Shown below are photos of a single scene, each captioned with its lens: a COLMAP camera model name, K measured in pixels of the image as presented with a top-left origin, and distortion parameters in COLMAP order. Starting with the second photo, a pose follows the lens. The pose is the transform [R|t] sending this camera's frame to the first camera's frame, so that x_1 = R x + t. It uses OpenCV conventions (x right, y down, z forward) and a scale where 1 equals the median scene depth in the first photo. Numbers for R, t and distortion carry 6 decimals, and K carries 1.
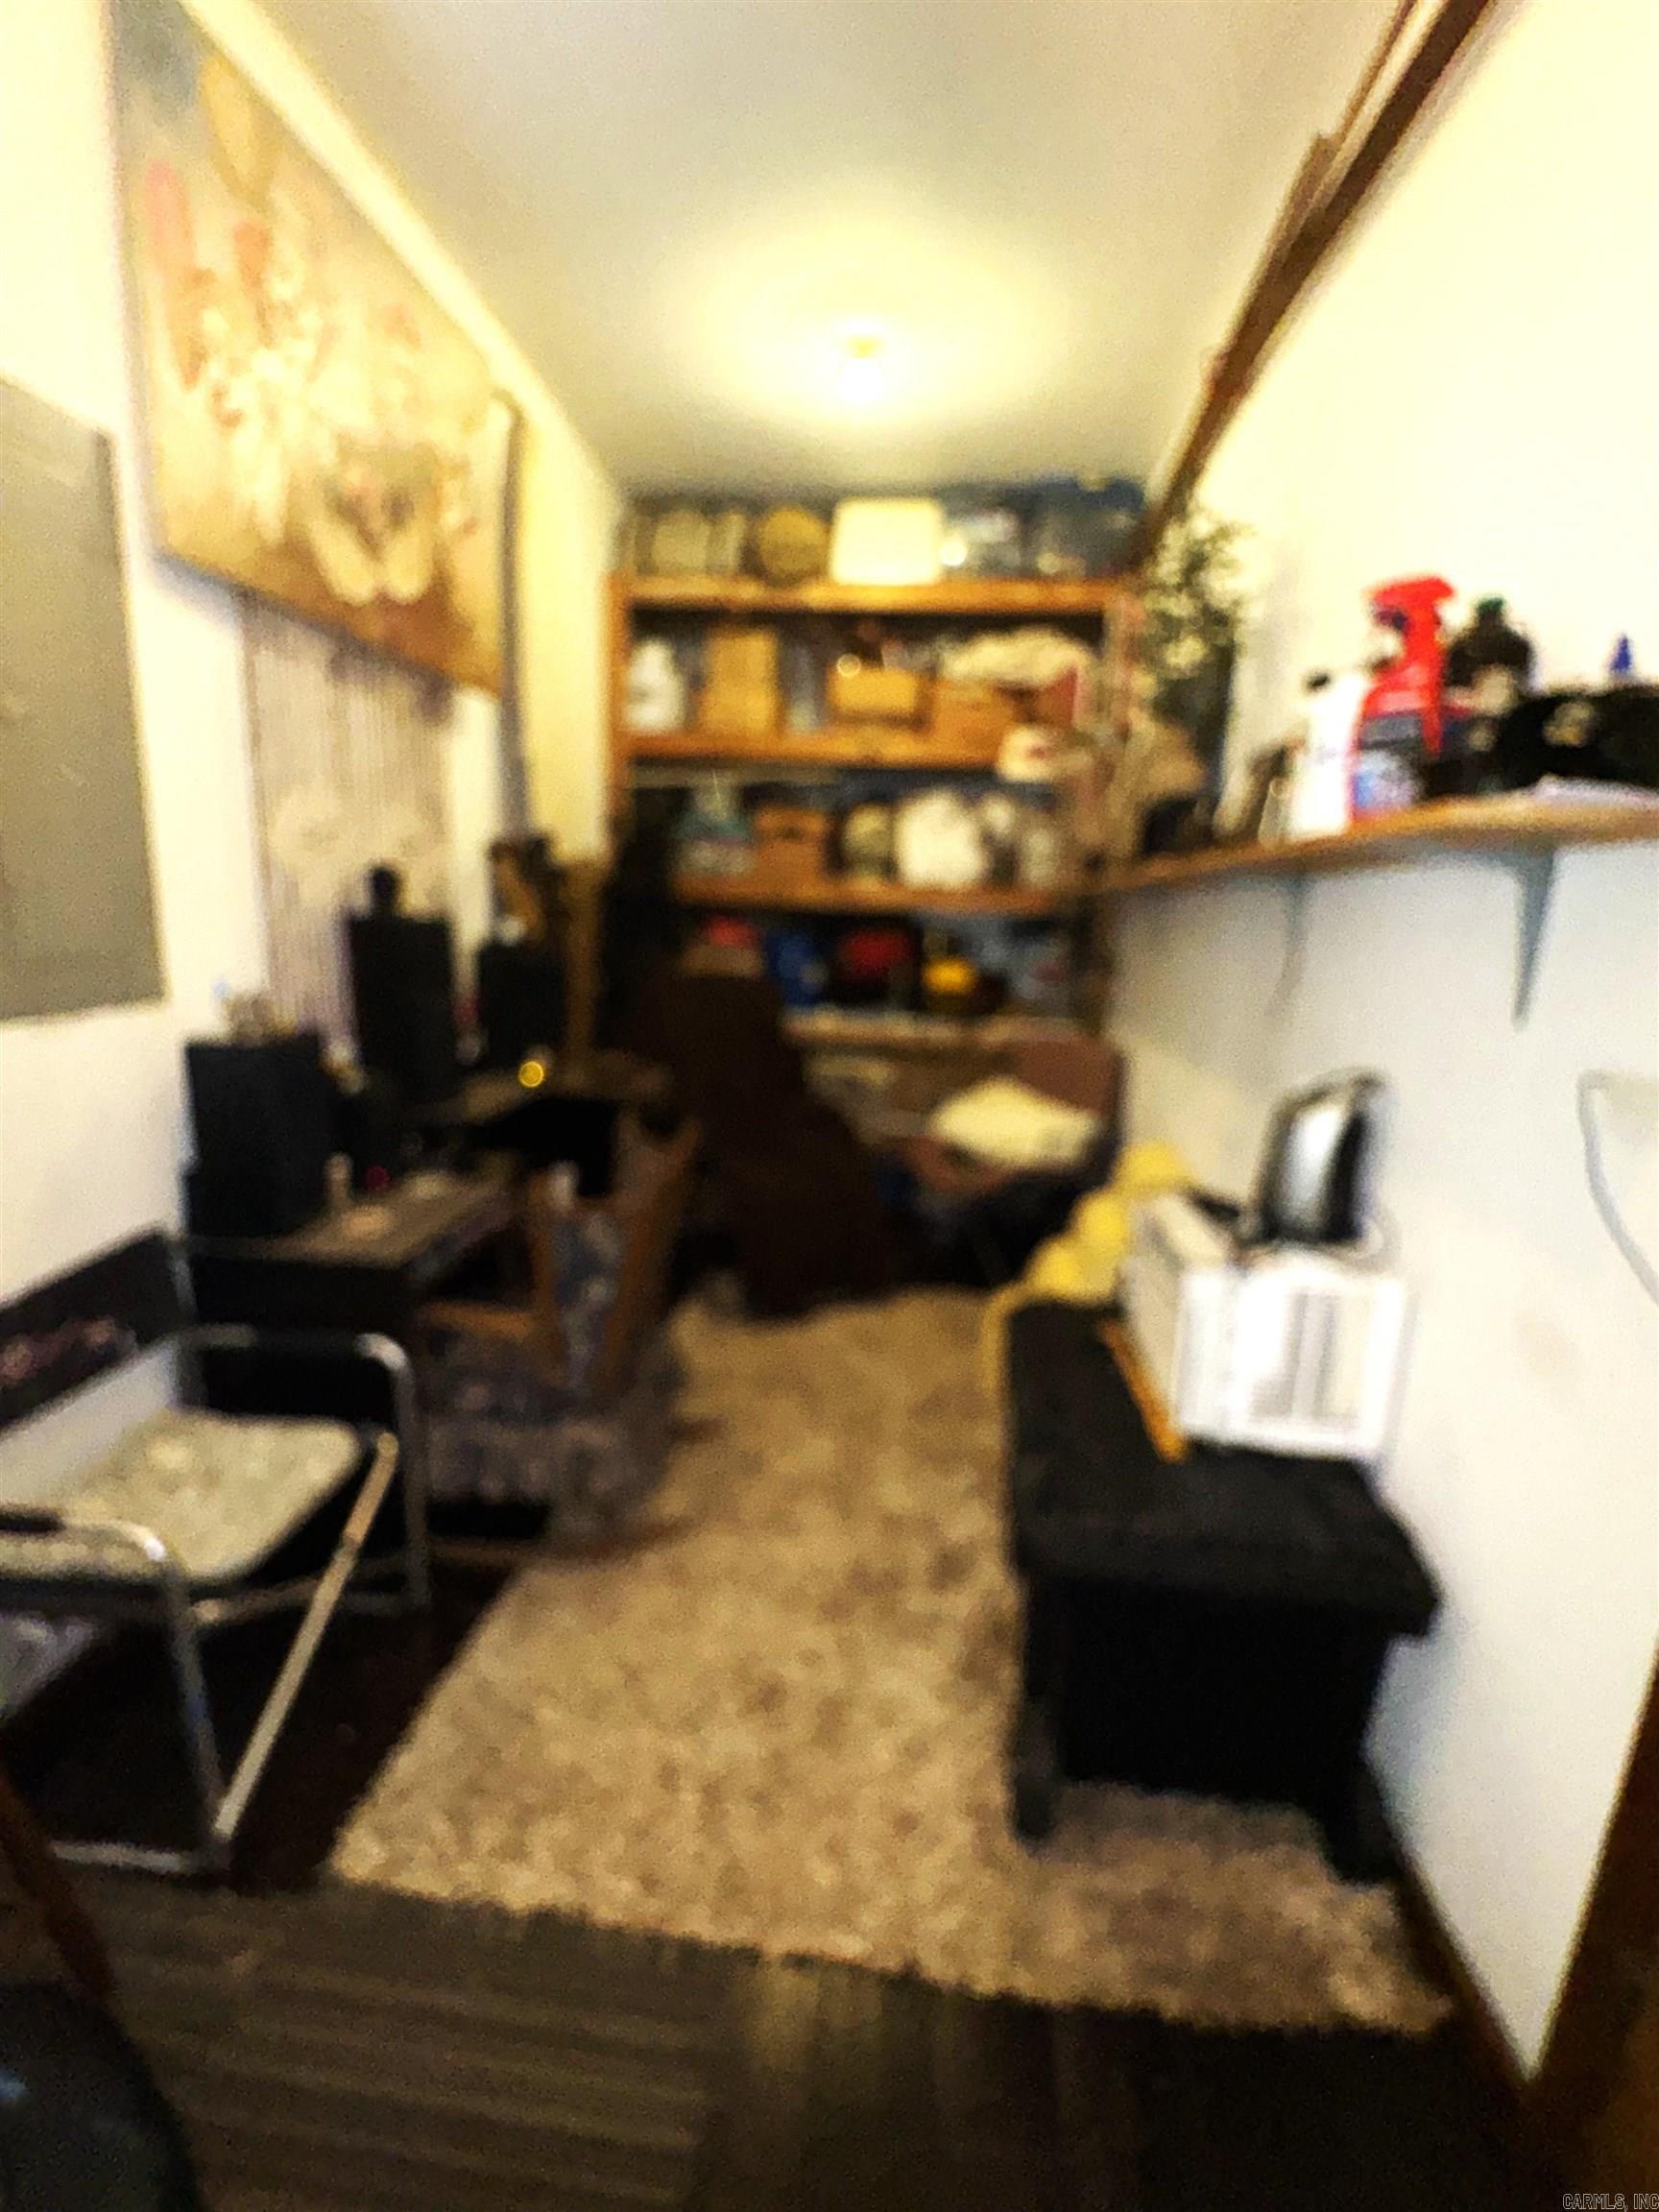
lens RADIAL K [[882.8, 0, 831.0], [0, 882.8, 1094.6], [0, 0, 1]] dist [-0.003248, -0.000098]
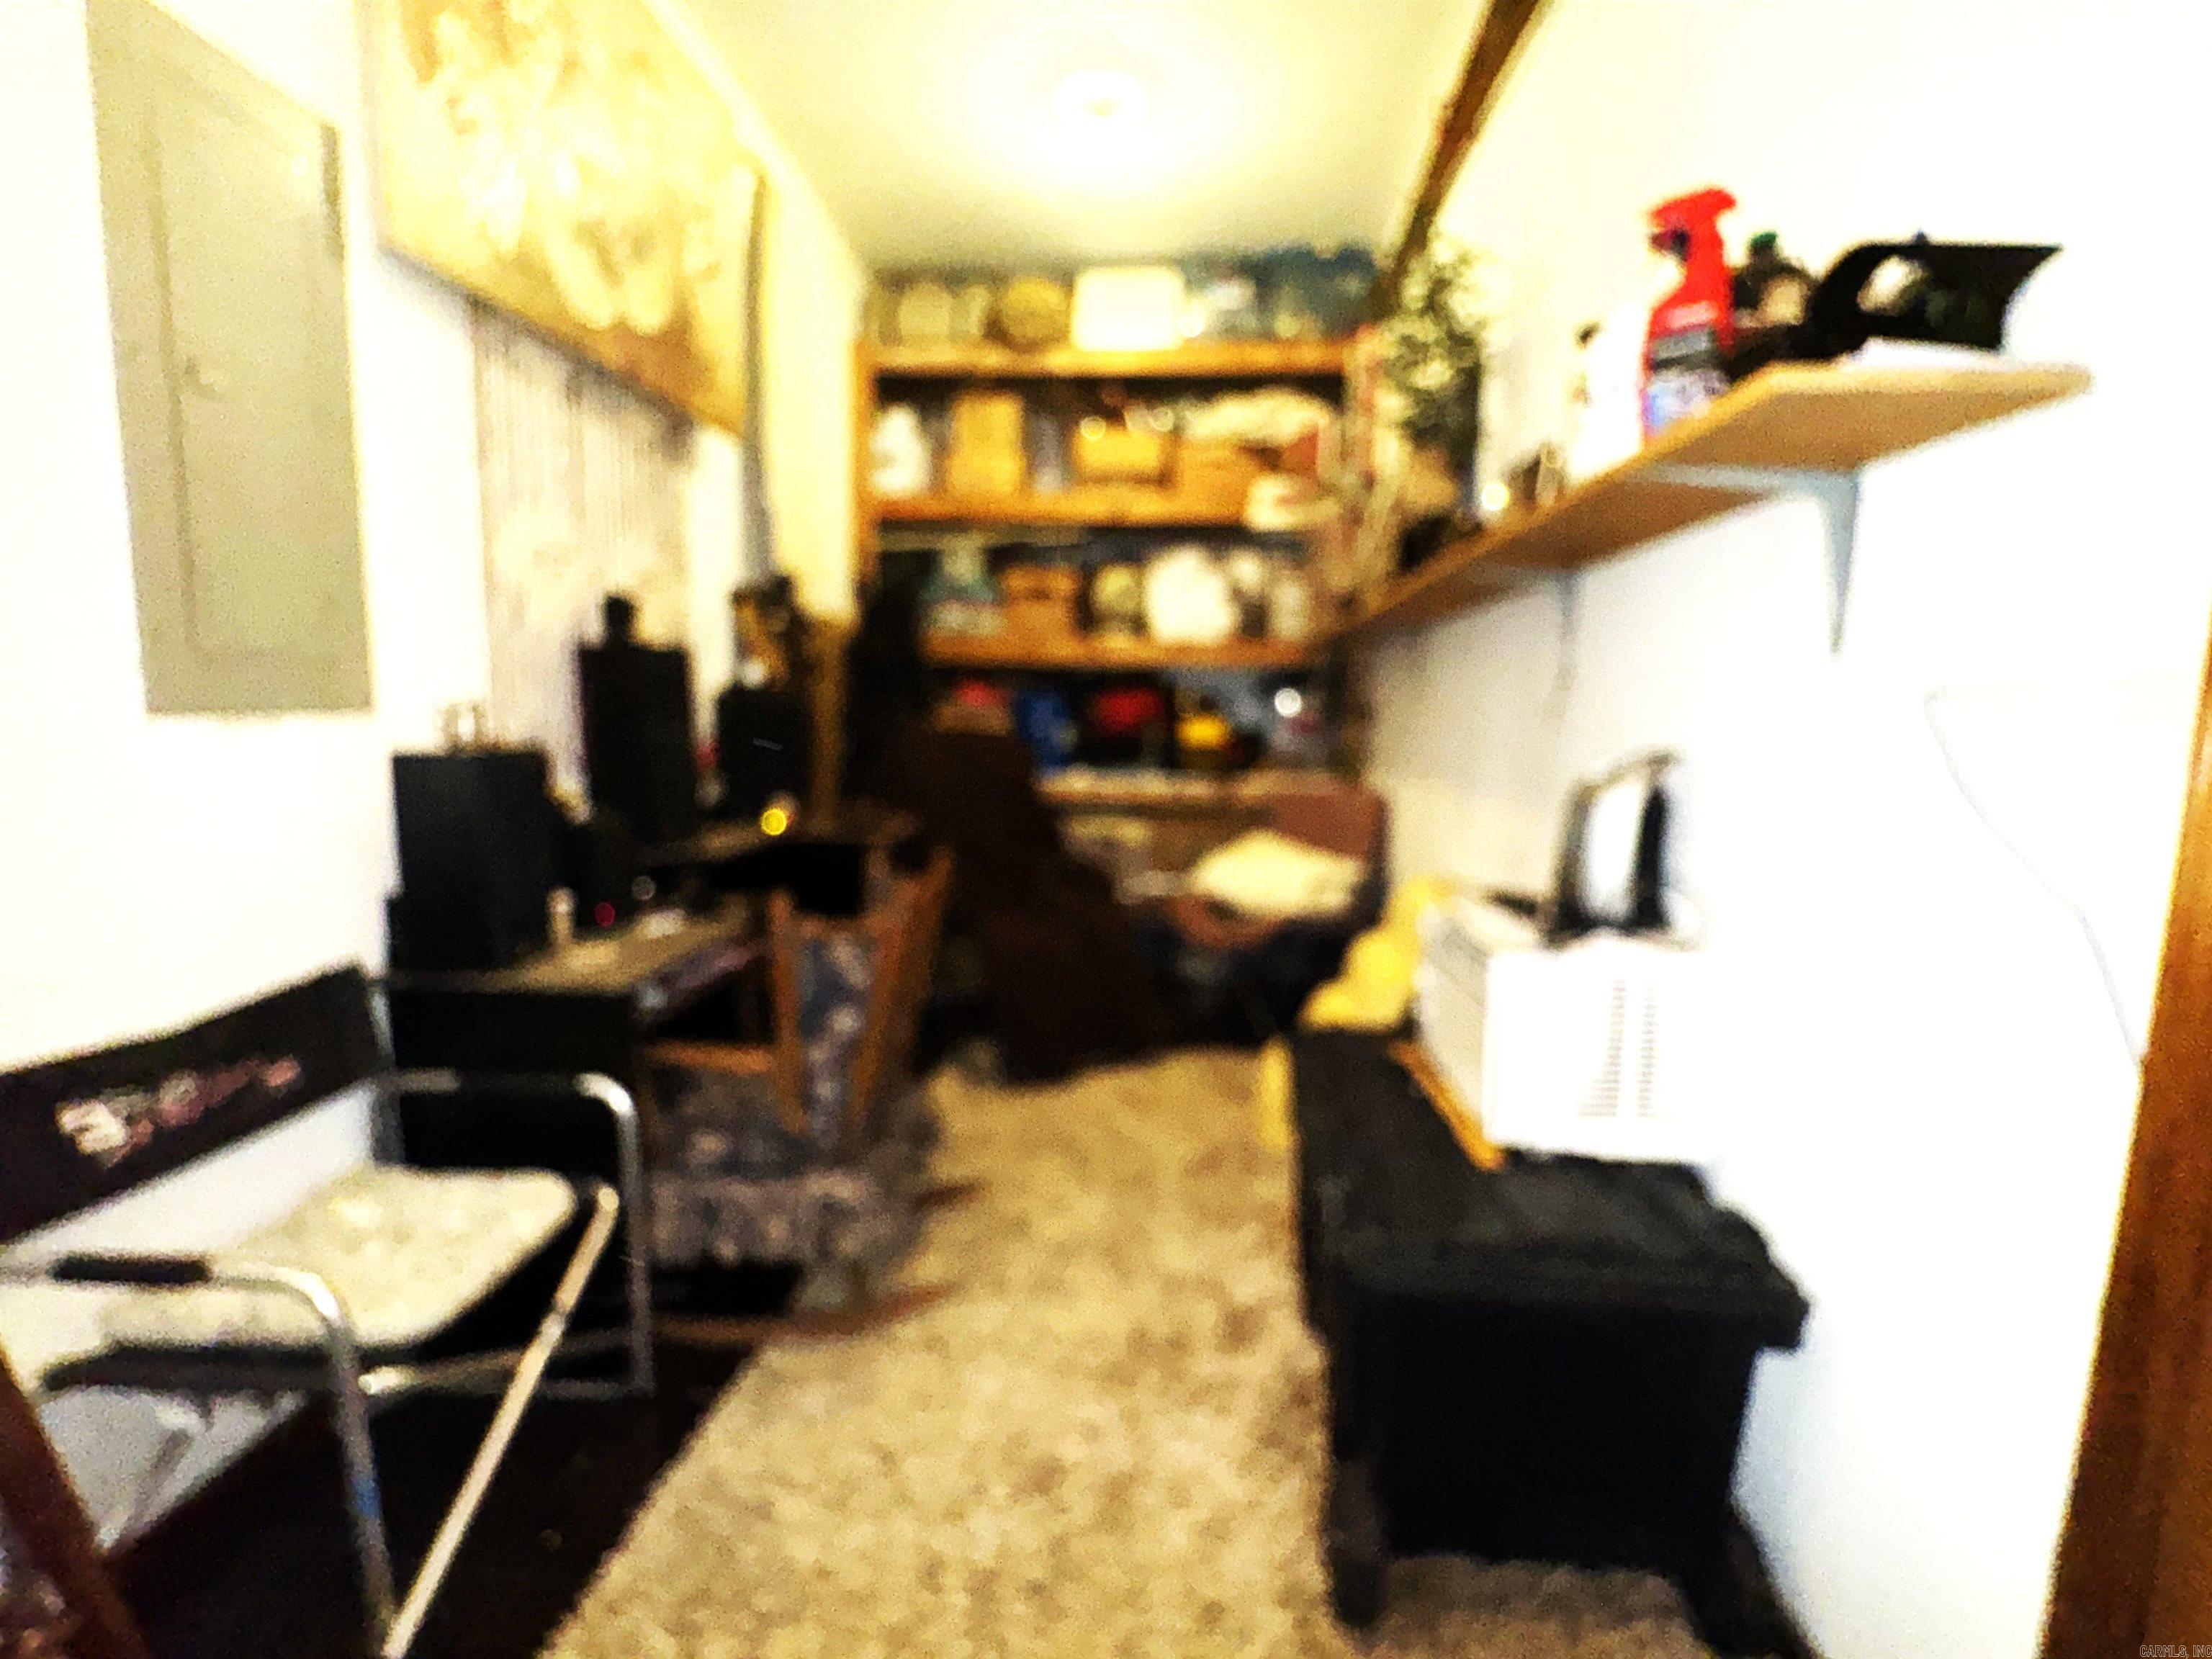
lens RADIAL K [[882.8, 0, 1099.7], [0, 882.8, 823.7], [0, 0, 1]] dist [-0.003248, -0.000098]
pose [[0.999360, -0.026123, 0.024451, -0.017797], [0.028053, 0.996218, -0.082241, 0.097276], [-0.022210, 0.082874, 0.996312, 0.065547]]
